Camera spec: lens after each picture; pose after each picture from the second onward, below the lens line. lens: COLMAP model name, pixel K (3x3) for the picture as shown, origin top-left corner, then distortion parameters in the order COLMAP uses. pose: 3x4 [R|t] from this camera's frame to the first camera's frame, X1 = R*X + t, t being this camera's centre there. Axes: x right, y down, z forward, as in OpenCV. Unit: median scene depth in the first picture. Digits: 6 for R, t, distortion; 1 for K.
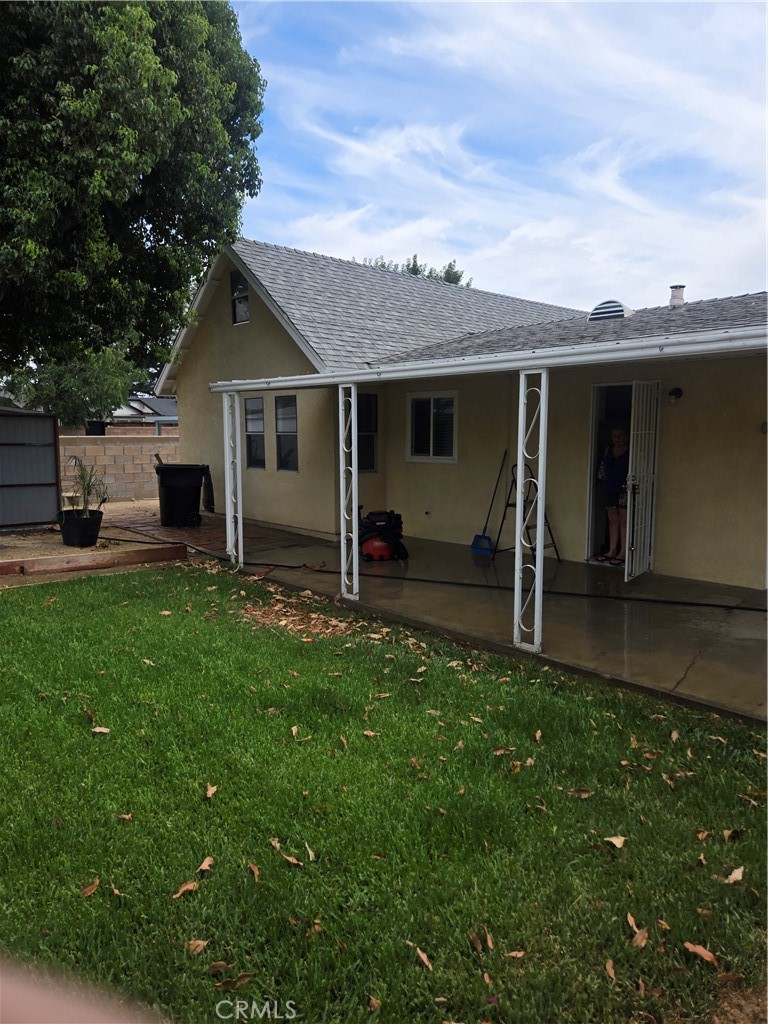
lens RADIAL K [[681.7, 0, 378.4], [0, 681.7, 511.6], [0, 0, 1]] dist [0.064709, -0.054067]
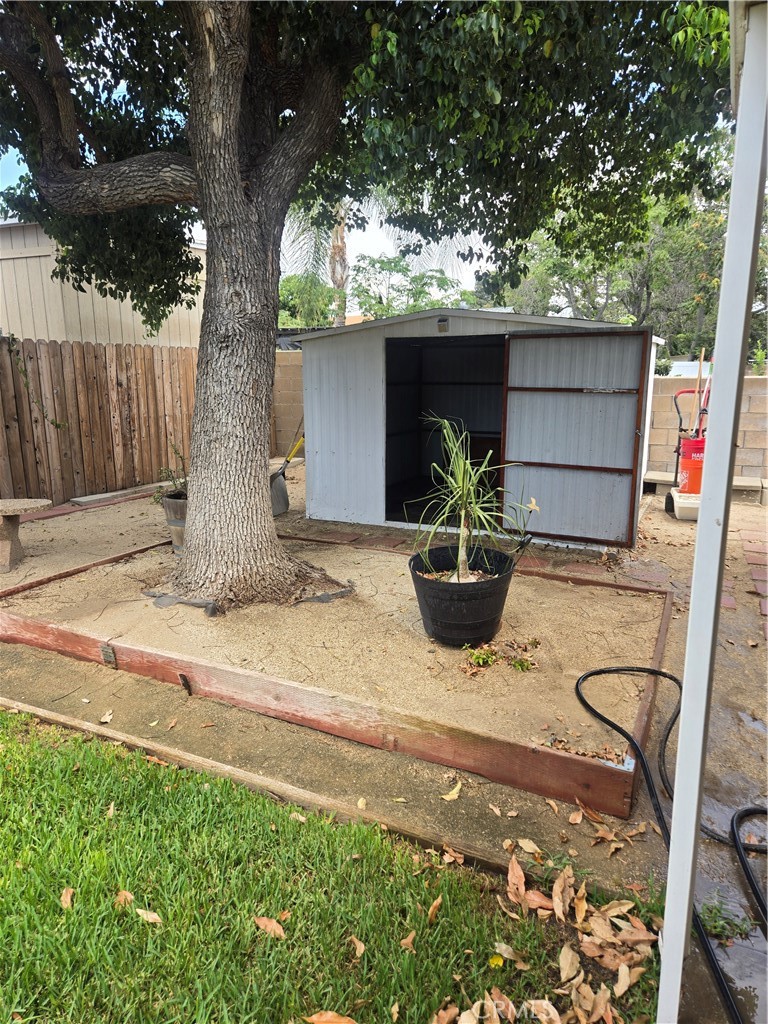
lens RADIAL K [[681.7, 0, 382.7], [0, 681.7, 513.9], [0, 0, 1]] dist [0.064709, -0.054067]
pose [[0.353611, 0.184423, -0.917032, -0.070349], [-0.109862, 0.981774, 0.155080, -0.069567], [0.928919, 0.045909, 0.367427, 0.673179]]
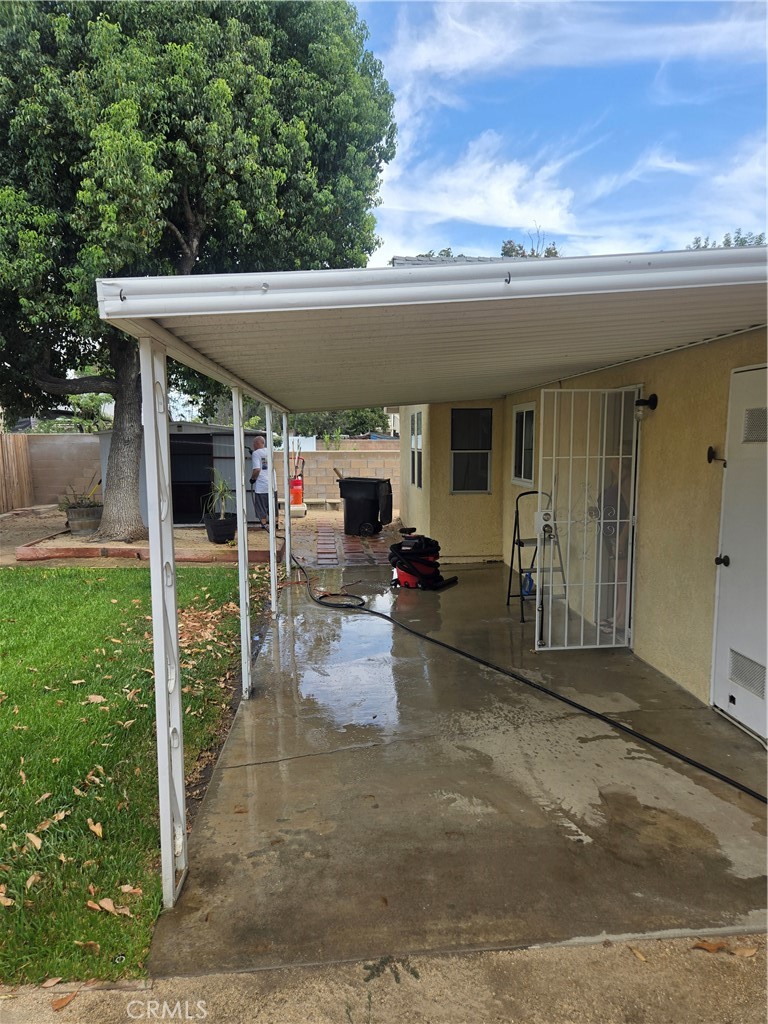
lens RADIAL K [[681.7, 0, 382.4], [0, 681.7, 514.3], [0, 0, 1]] dist [0.064709, -0.054067]
pose [[0.775134, 0.065768, -0.628365, 0.461102], [-0.072331, 0.997266, 0.015153, -0.032862], [0.627643, 0.033705, 0.777771, 0.195745]]
